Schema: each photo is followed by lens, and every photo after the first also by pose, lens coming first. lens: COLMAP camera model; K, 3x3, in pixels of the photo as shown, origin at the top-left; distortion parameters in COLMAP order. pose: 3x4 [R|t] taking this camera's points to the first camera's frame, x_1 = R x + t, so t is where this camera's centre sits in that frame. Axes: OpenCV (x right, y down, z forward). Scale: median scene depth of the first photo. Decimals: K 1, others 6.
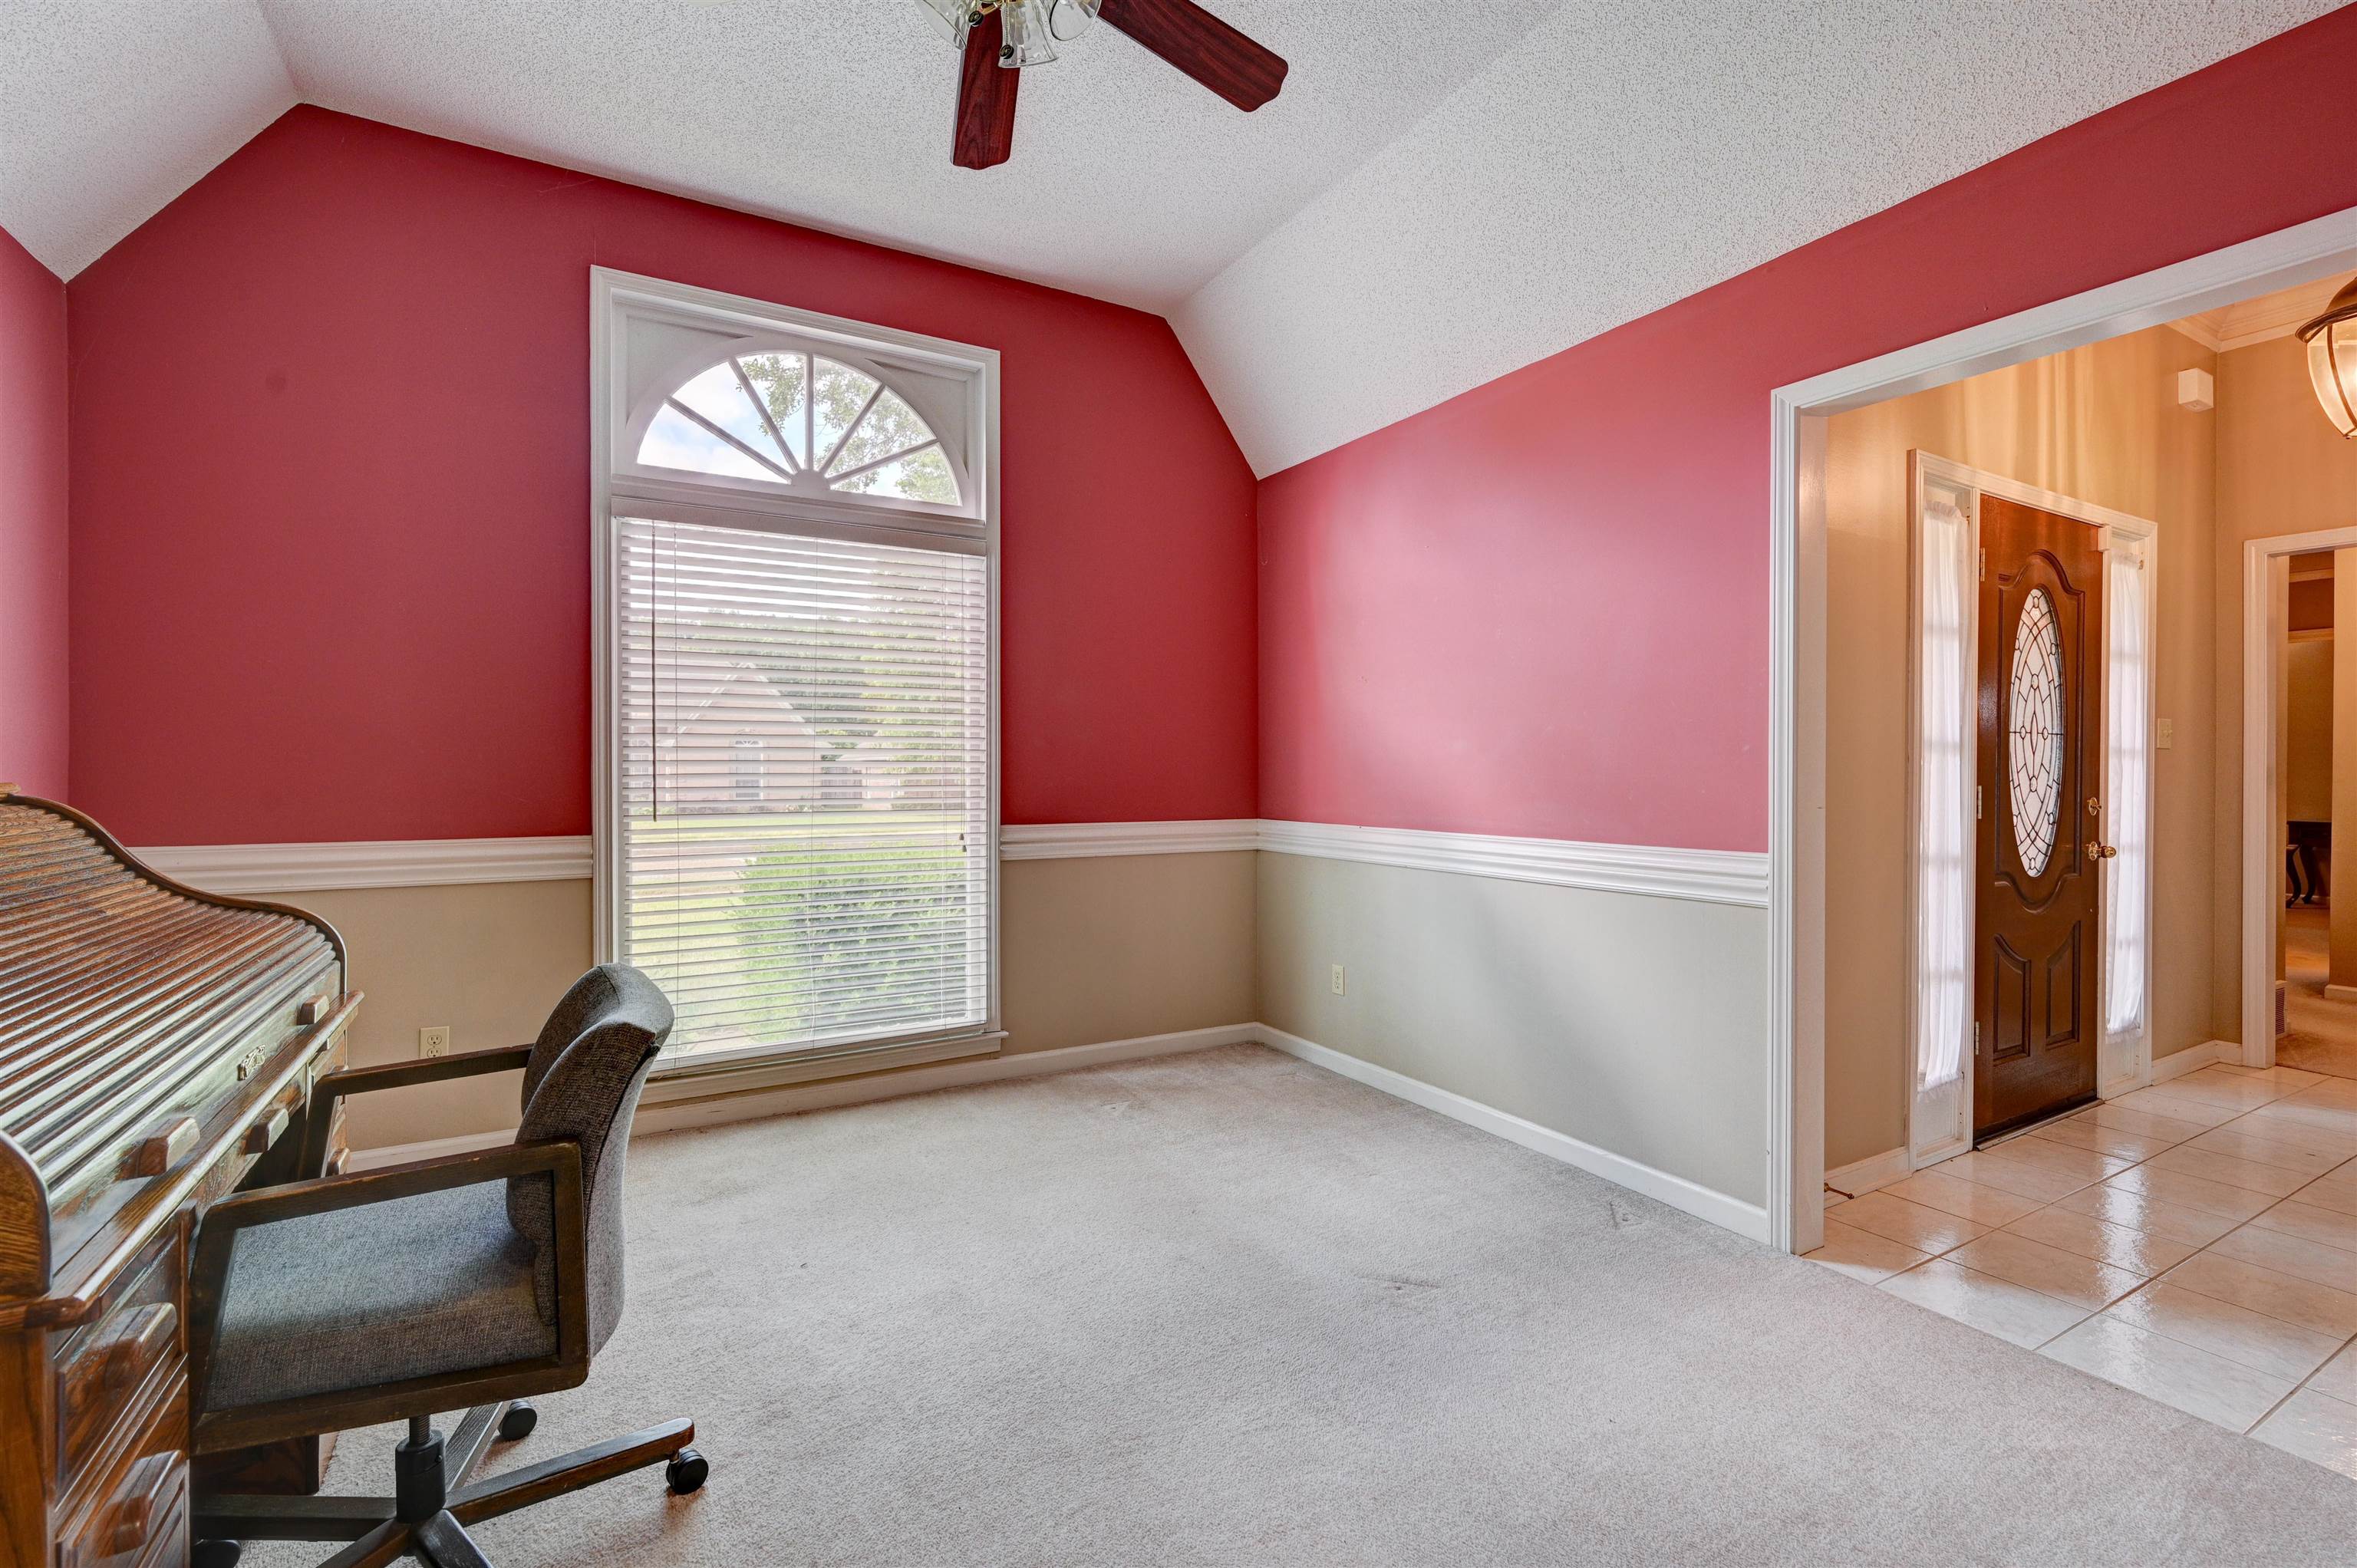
lens RADIAL K [[1045.0, 0, 1179.3], [0, 1045.0, 775.0], [0, 0, 1]] dist [0.001281, 0.000210]
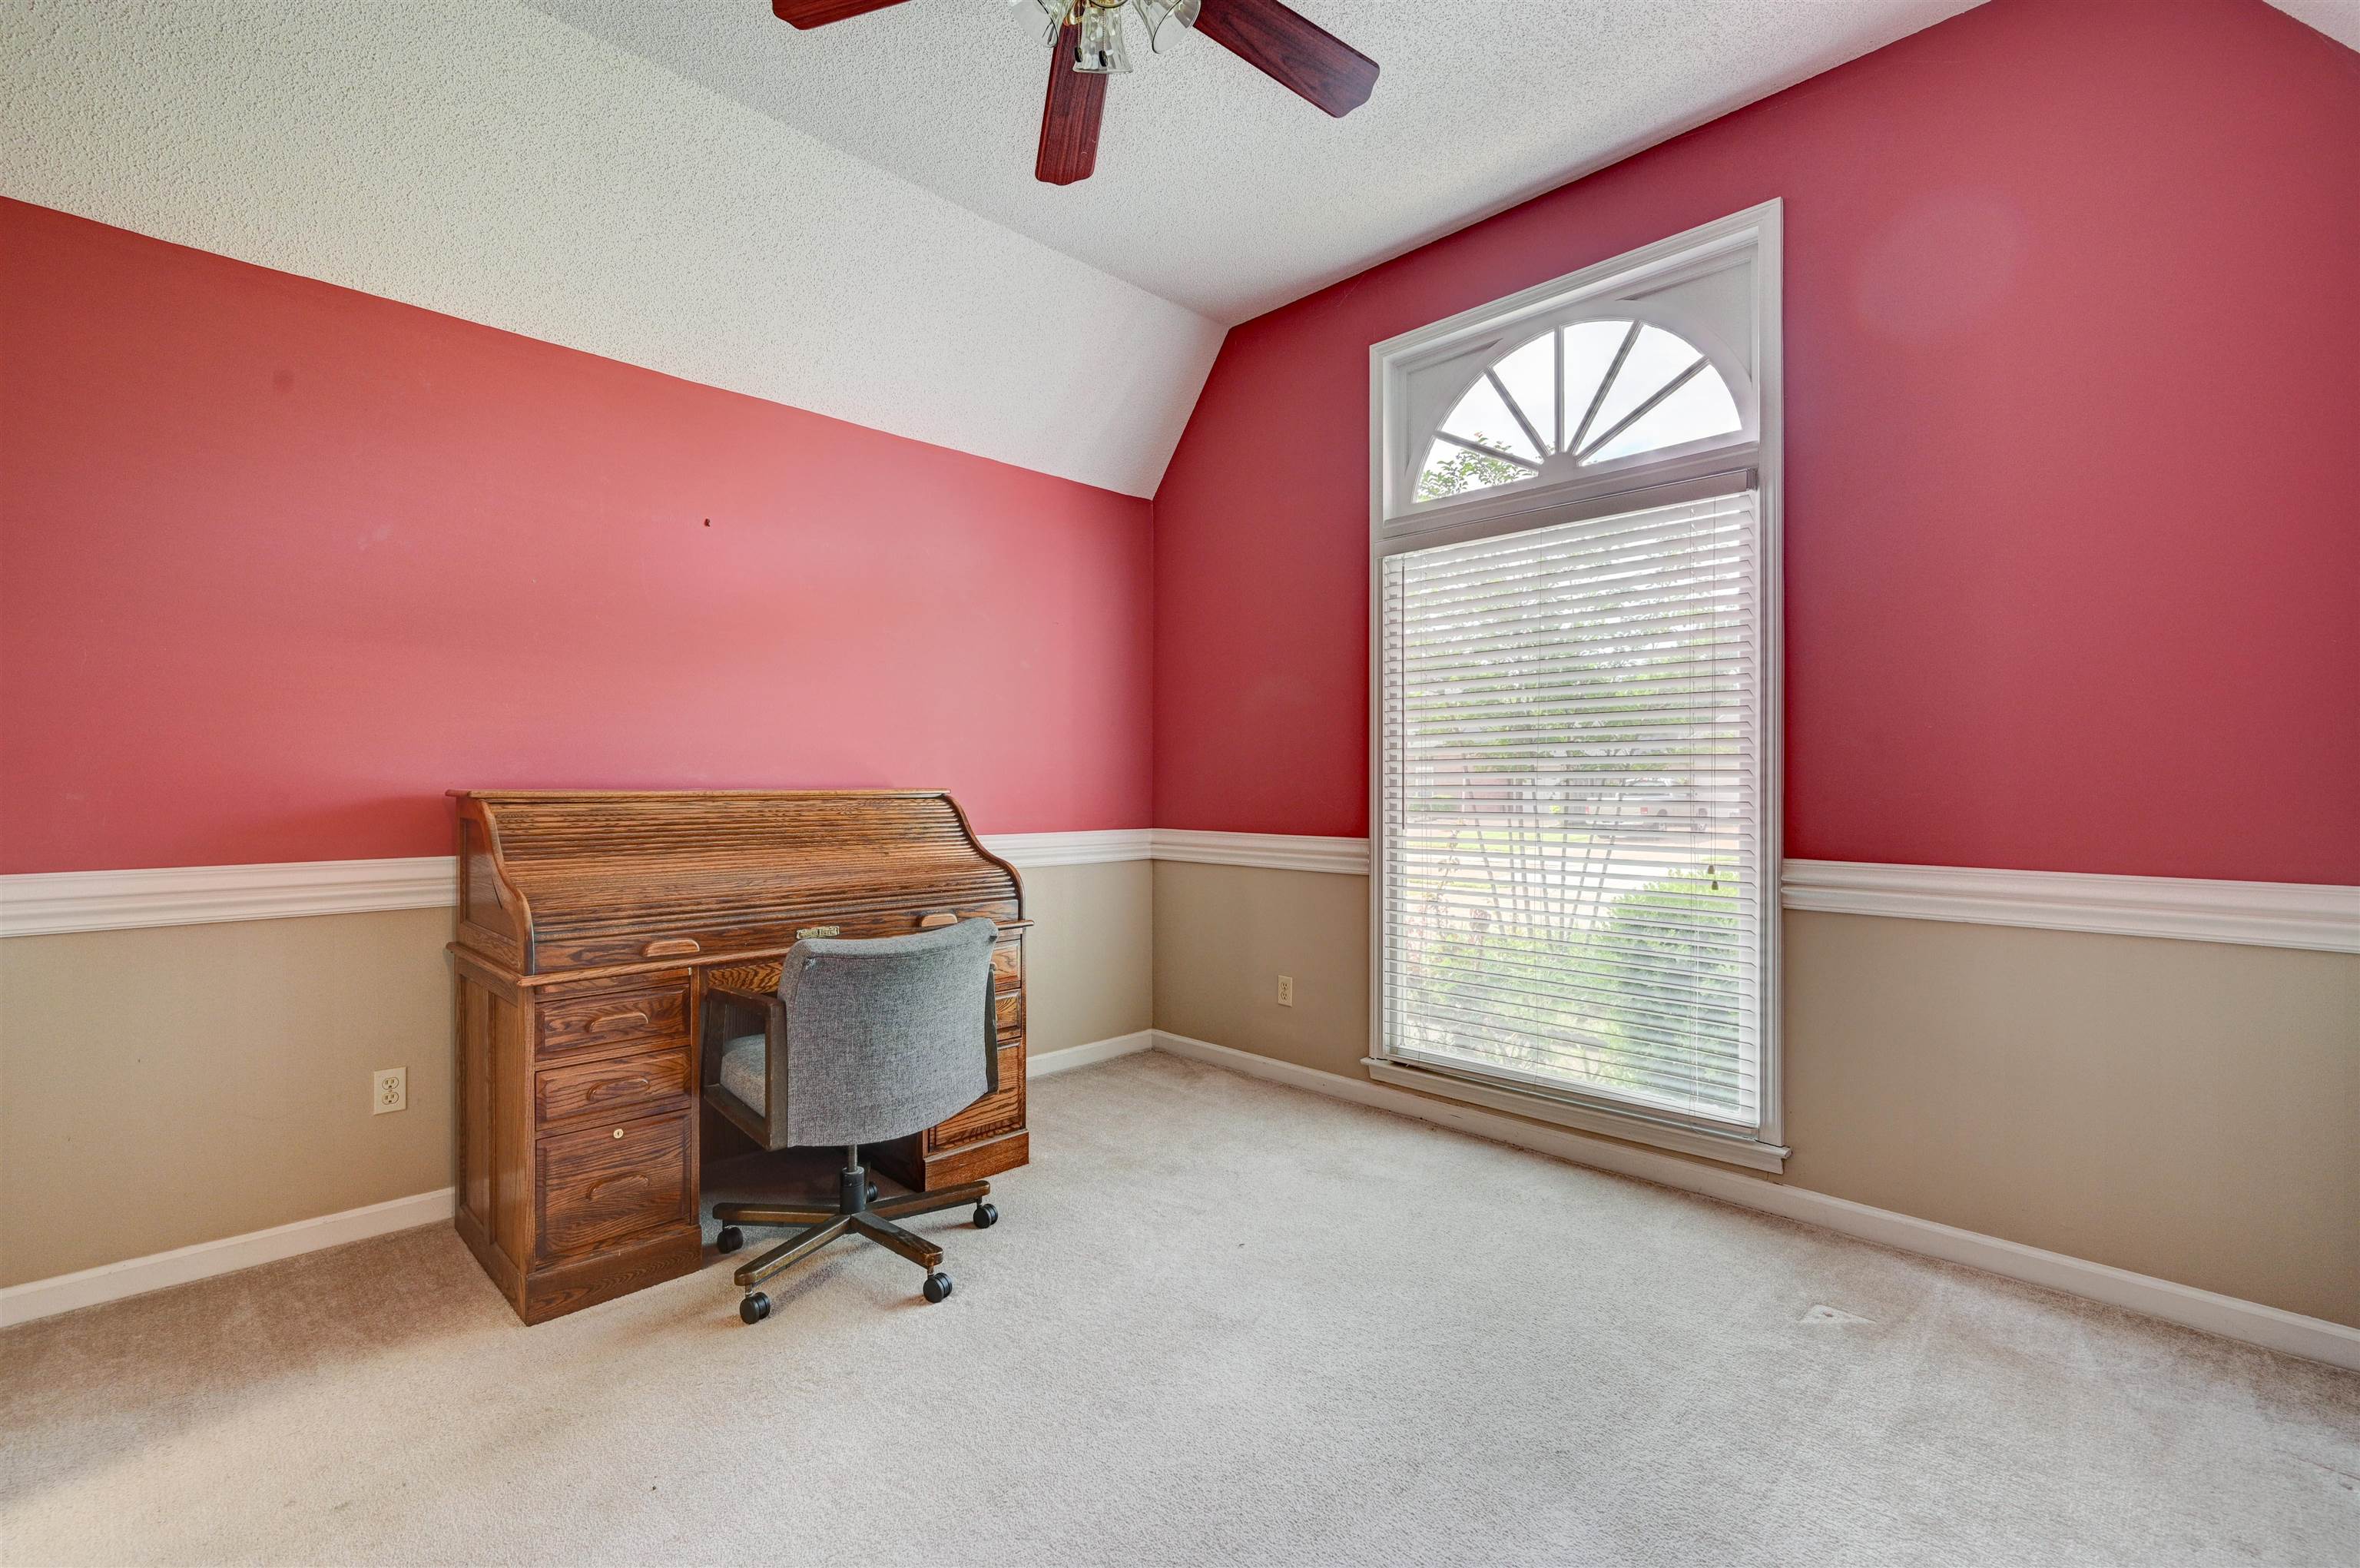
lens RADIAL K [[1024.6, 0, 1168.1], [0, 1024.6, 779.4], [0, 0, 1]] dist [-0.000352, 0.000699]
pose [[0.250476, -0.003559, -0.968116, 0.430823], [-0.005092, 0.999975, -0.004993, -0.000158], [0.968110, 0.006180, 0.250451, 0.448401]]
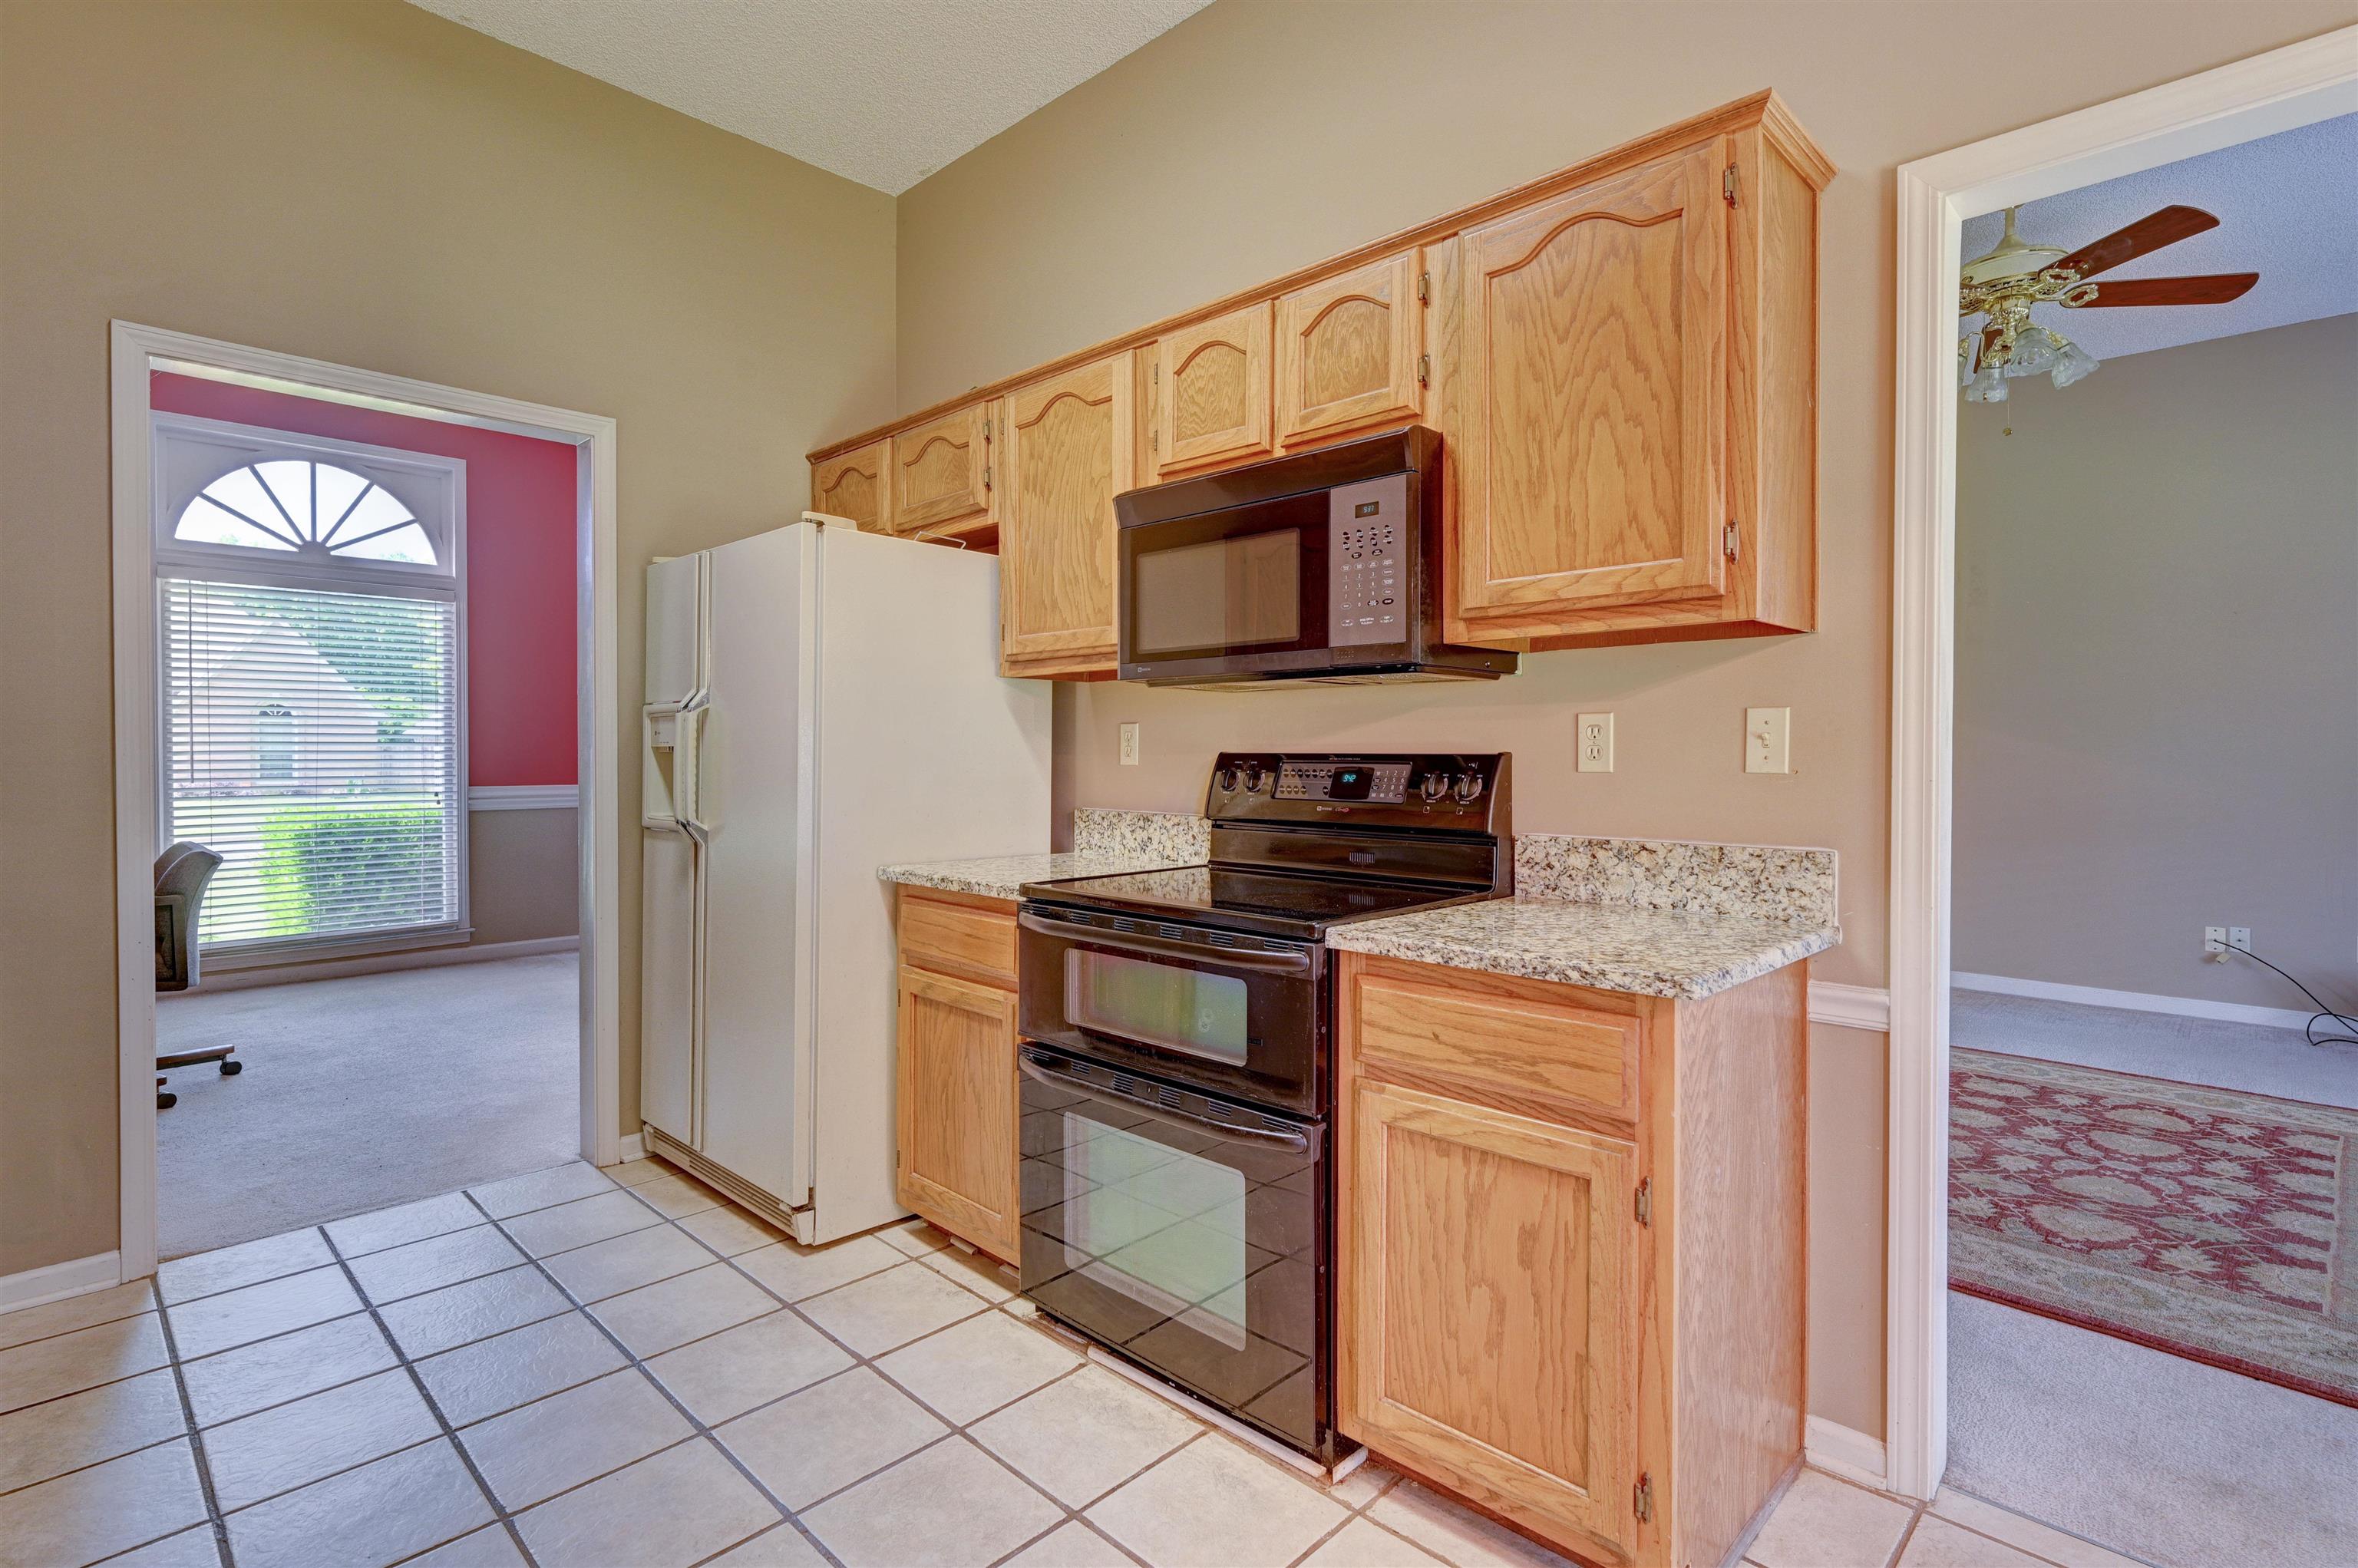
lens RADIAL K [[1156.1, 0, 1169.3], [0, 1156.1, 765.7], [0, 0, 1]] dist [-0.002896, -0.000971]
pose [[0.965262, -0.003841, 0.261257, 0.375242], [0.001637, 0.999961, 0.008654, 0.007216], [-0.261280, -0.007926, 0.965231, -0.863252]]
